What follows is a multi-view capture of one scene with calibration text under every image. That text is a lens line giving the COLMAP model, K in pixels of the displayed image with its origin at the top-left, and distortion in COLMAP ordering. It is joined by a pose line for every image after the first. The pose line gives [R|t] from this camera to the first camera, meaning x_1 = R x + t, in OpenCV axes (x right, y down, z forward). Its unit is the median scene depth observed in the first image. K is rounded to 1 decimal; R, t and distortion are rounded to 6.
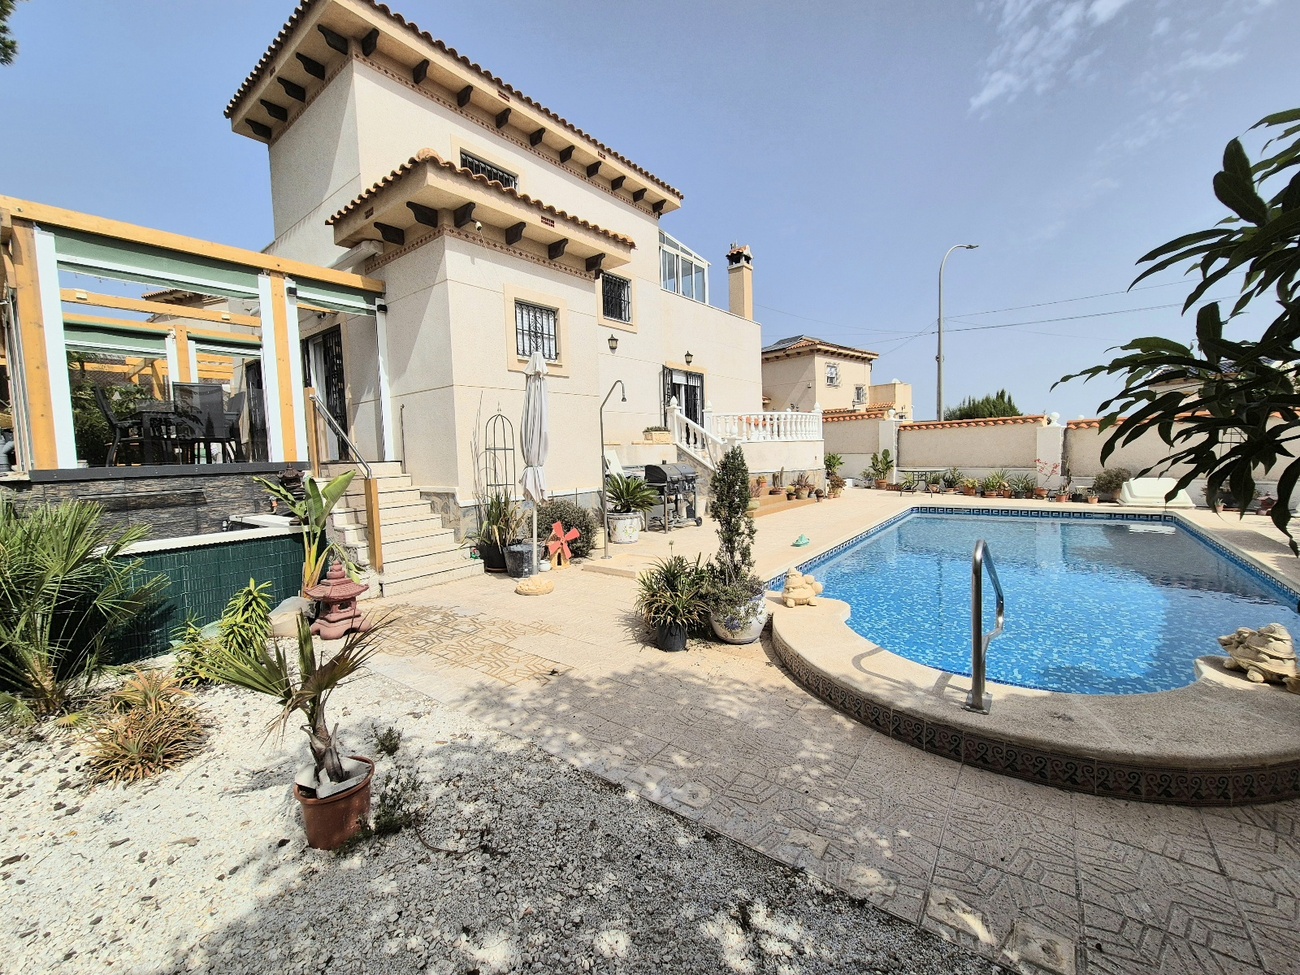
lens RADIAL K [[535.2, 0, 646.4], [0, 535.2, 485.0], [0, 0, 1]] dist [-0.000242, 0.000871]
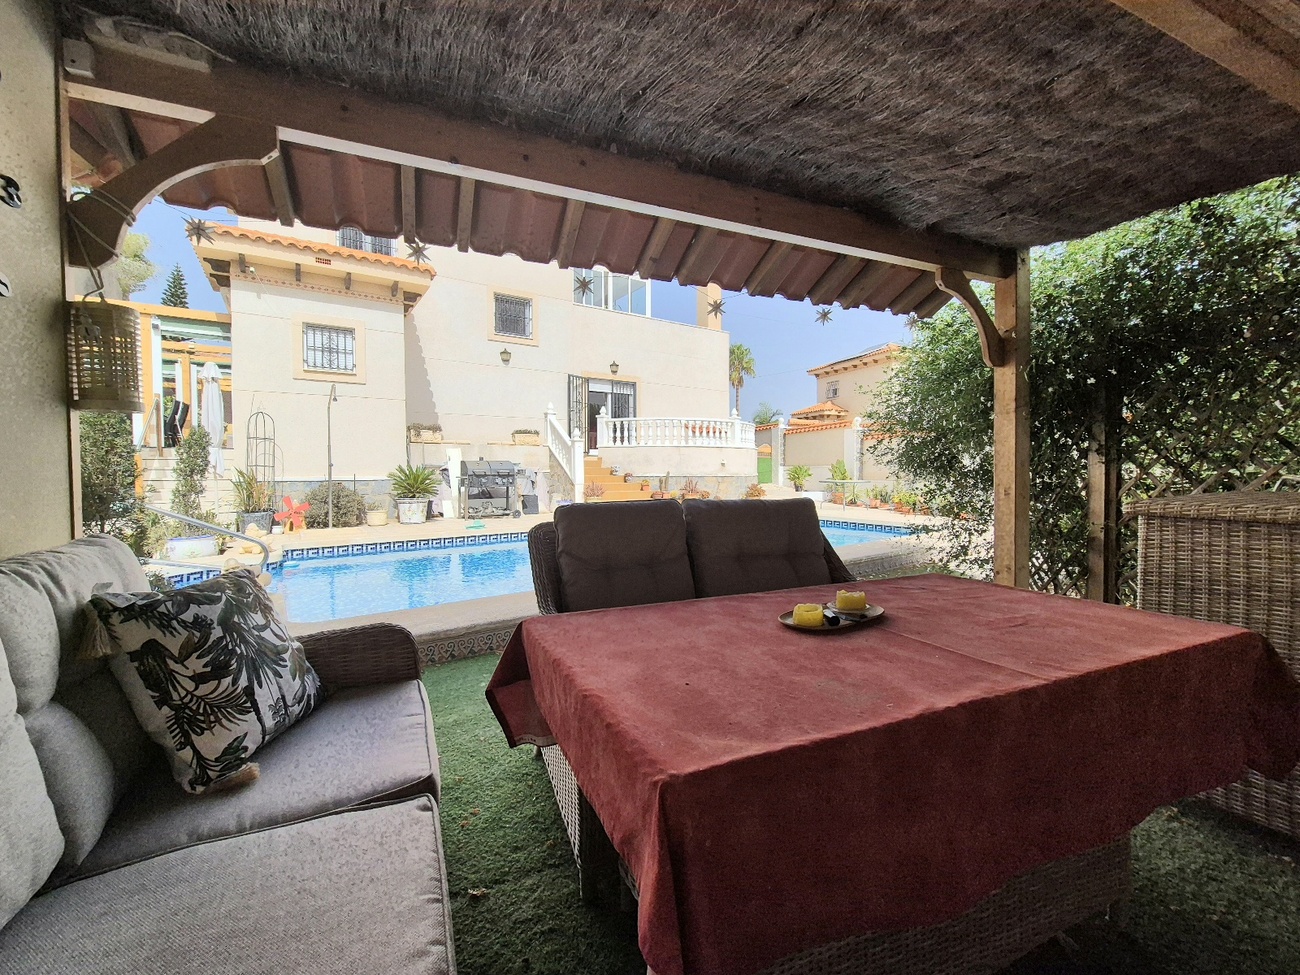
lens RADIAL K [[535.2, 0, 646.4], [0, 535.2, 485.0], [0, 0, 1]] dist [-0.000242, 0.000871]
pose [[0.951492, 0.035993, -0.305560, 0.552575], [-0.045359, 0.998692, -0.023604, 0.018406], [0.304311, 0.036319, 0.951880, 0.027909]]
